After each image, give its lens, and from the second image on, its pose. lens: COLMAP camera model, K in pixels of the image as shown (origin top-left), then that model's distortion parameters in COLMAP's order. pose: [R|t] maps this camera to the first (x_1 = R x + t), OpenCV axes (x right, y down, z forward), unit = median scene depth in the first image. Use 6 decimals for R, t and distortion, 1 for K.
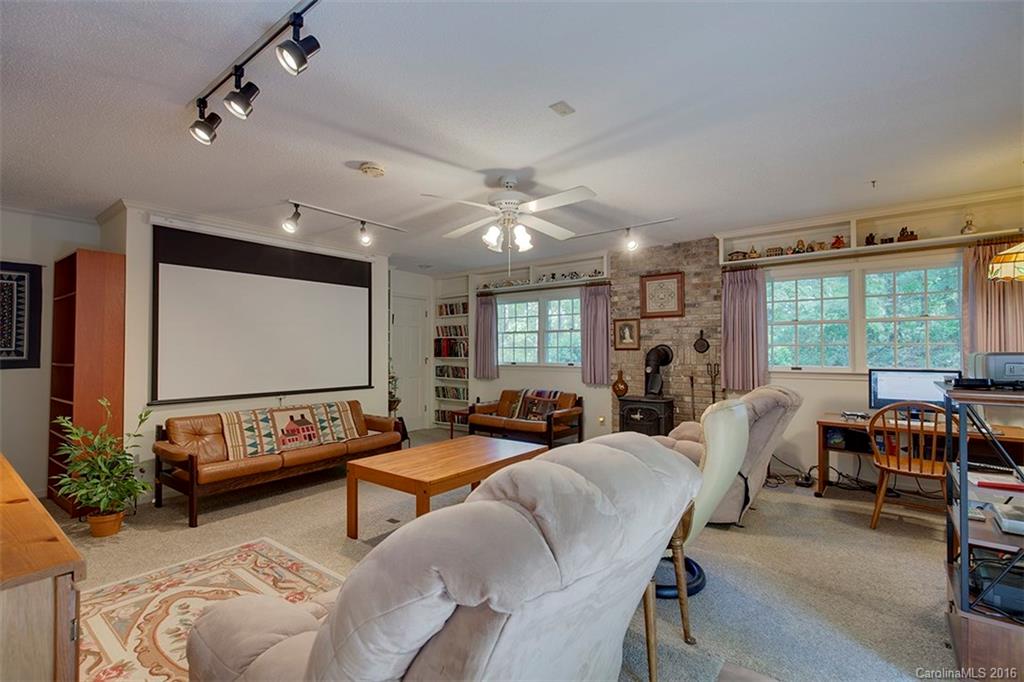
lens RADIAL K [[466.4, 0, 516.9], [0, 466.4, 344.3], [0, 0, 1]] dist [0.010114, 0.000271]
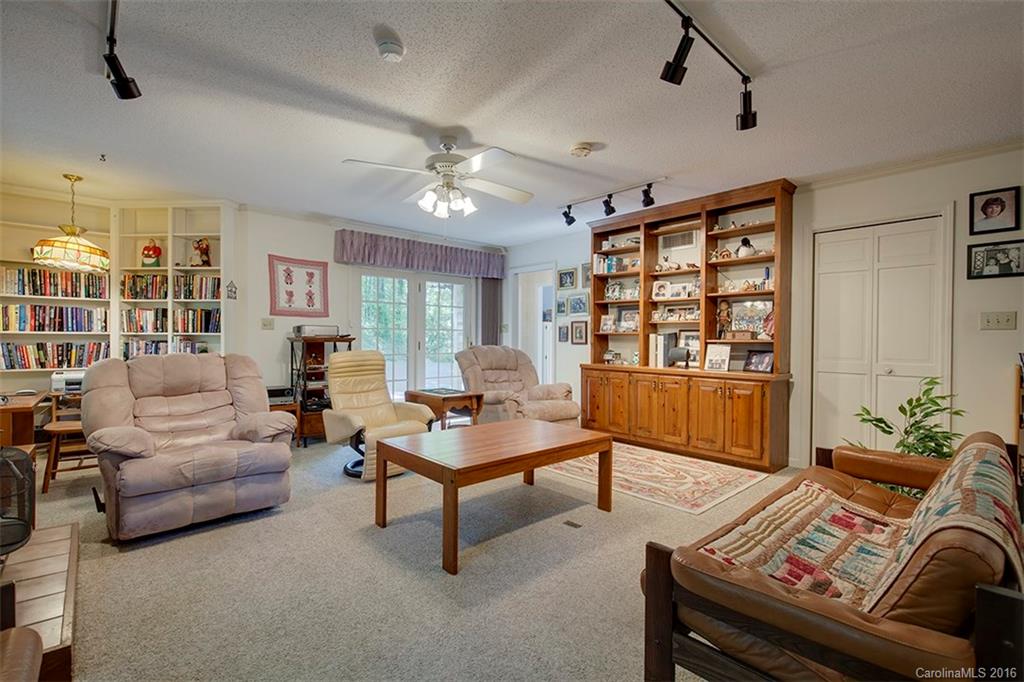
lens RADIAL K [[466.4, 0, 511.8], [0, 466.4, 339.6], [0, 0, 1]] dist [0.010114, 0.000271]
pose [[-0.985500, -0.006874, 0.169538, -0.380022], [-0.006749, 0.999976, 0.001314, 0.066385], [-0.169543, 0.000151, -0.985523, 2.341358]]
